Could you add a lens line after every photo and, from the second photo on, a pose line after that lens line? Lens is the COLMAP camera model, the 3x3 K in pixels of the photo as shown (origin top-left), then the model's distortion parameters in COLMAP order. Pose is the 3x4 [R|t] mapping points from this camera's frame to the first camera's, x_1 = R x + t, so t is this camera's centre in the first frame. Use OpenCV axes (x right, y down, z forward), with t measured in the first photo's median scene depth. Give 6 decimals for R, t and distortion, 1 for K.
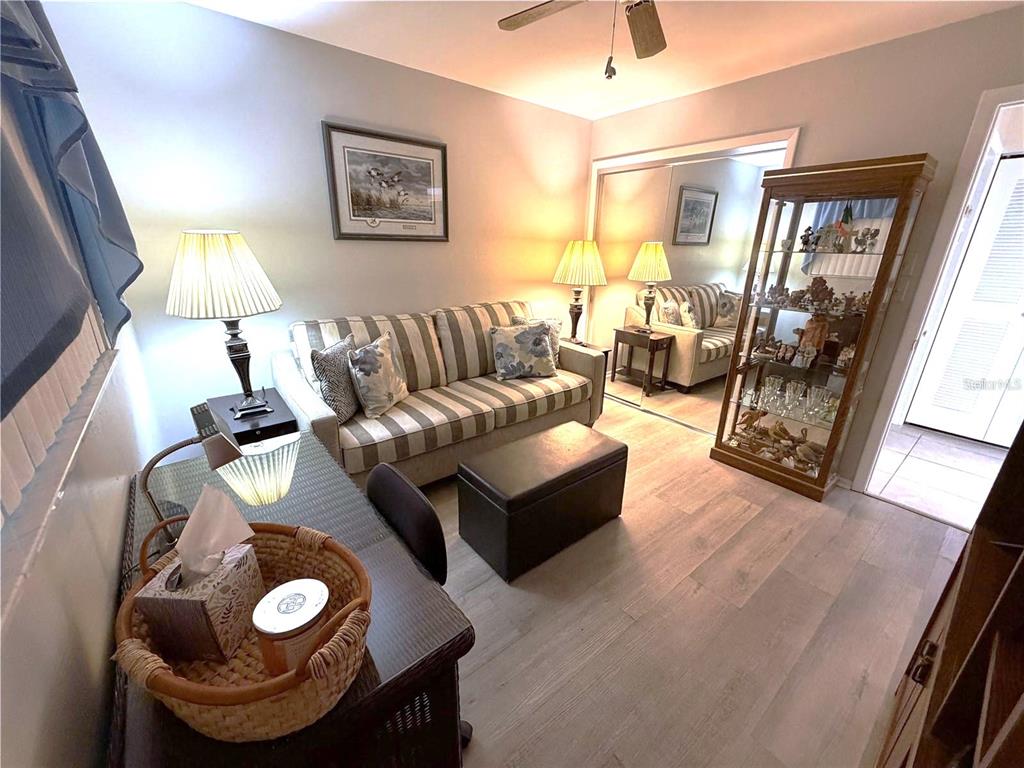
lens RADIAL K [[409.9, 0, 510.5], [0, 409.9, 385.6], [0, 0, 1]] dist [0.000645, 0.000066]
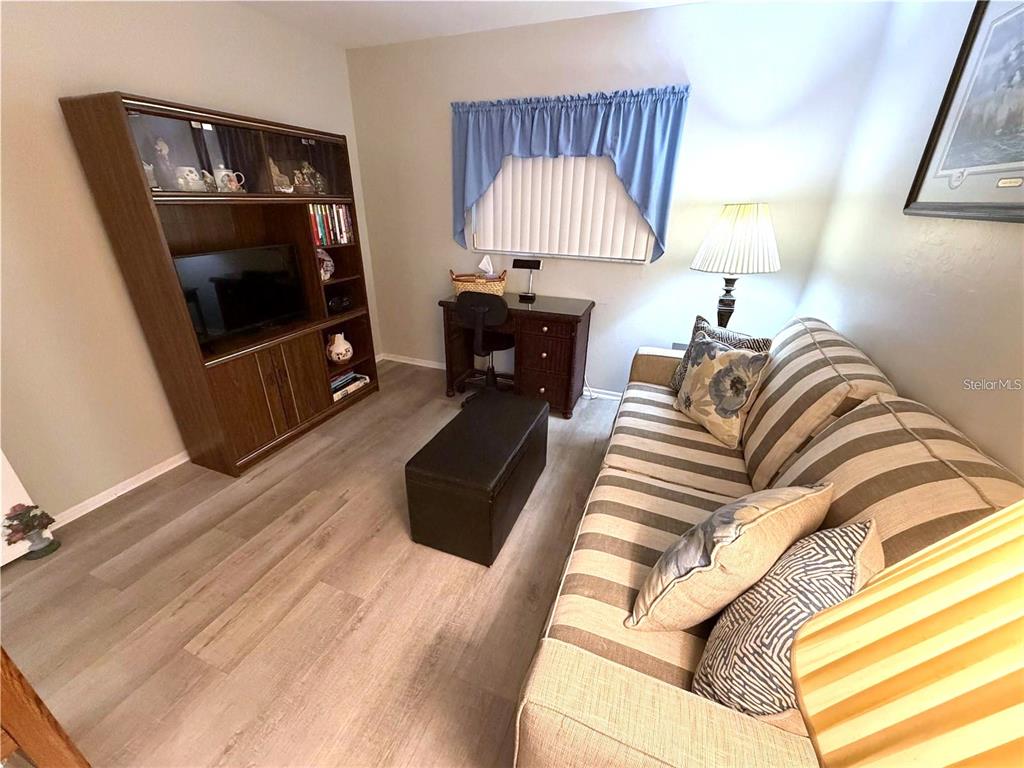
lens RADIAL K [[409.9, 0, 510.5], [0, 409.9, 385.6], [0, 0, 1]] dist [0.000645, 0.000066]
pose [[-0.865789, 0.182355, -0.466001, 0.446565], [-0.184246, 0.749654, 0.635667, -0.511980], [0.465256, 0.636212, -0.615444, 1.473870]]
